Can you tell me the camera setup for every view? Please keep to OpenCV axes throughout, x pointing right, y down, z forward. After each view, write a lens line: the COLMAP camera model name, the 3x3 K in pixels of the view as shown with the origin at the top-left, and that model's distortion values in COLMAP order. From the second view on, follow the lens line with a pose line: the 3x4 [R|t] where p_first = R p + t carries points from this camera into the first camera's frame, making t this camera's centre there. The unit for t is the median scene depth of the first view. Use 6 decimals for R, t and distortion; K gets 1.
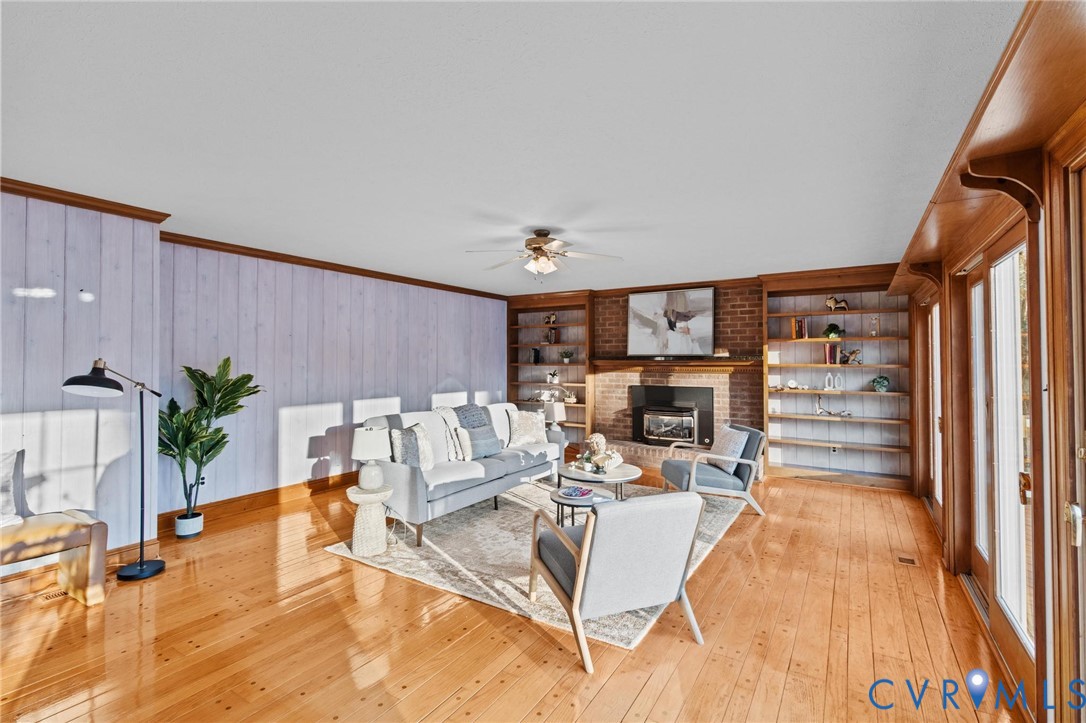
lens RADIAL K [[504.0, 0, 537.3], [0, 504.0, 350.6], [0, 0, 1]] dist [0.001207, -0.000083]
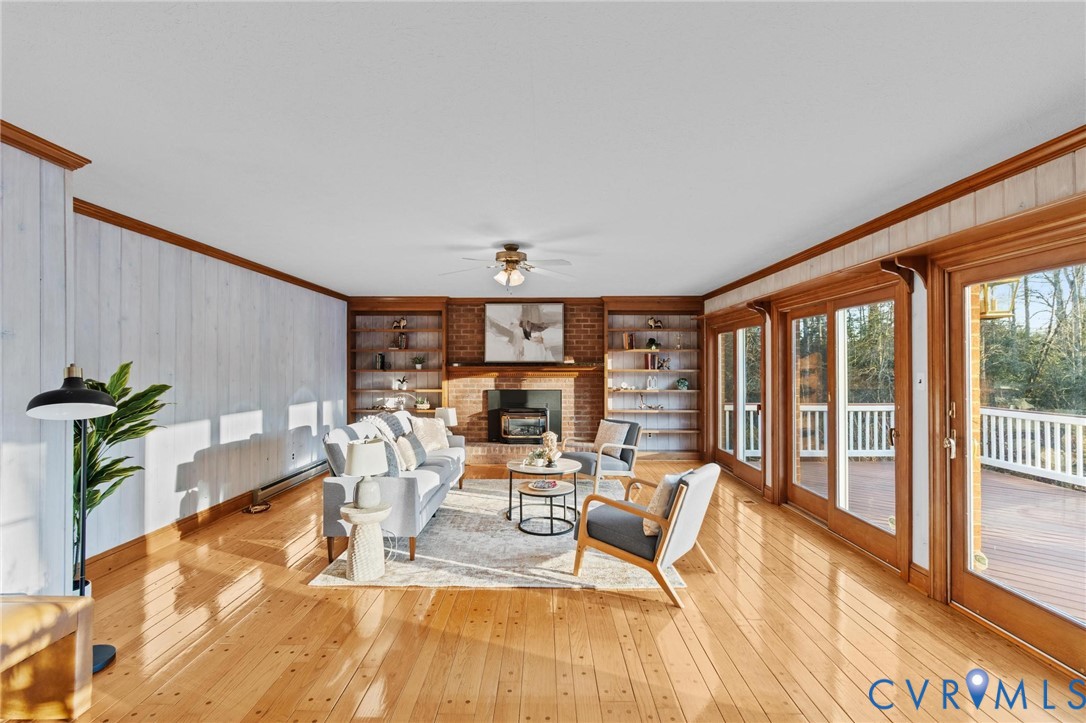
lens RADIAL K [[509.9, 0, 540.0], [0, 509.9, 364.7], [0, 0, 1]] dist [0.002287, -0.000022]
pose [[0.850420, 0.001994, 0.526100, -0.315454], [-0.010966, 0.999843, 0.013937, -0.000222], [-0.525990, -0.017622, 0.850308, 0.030438]]
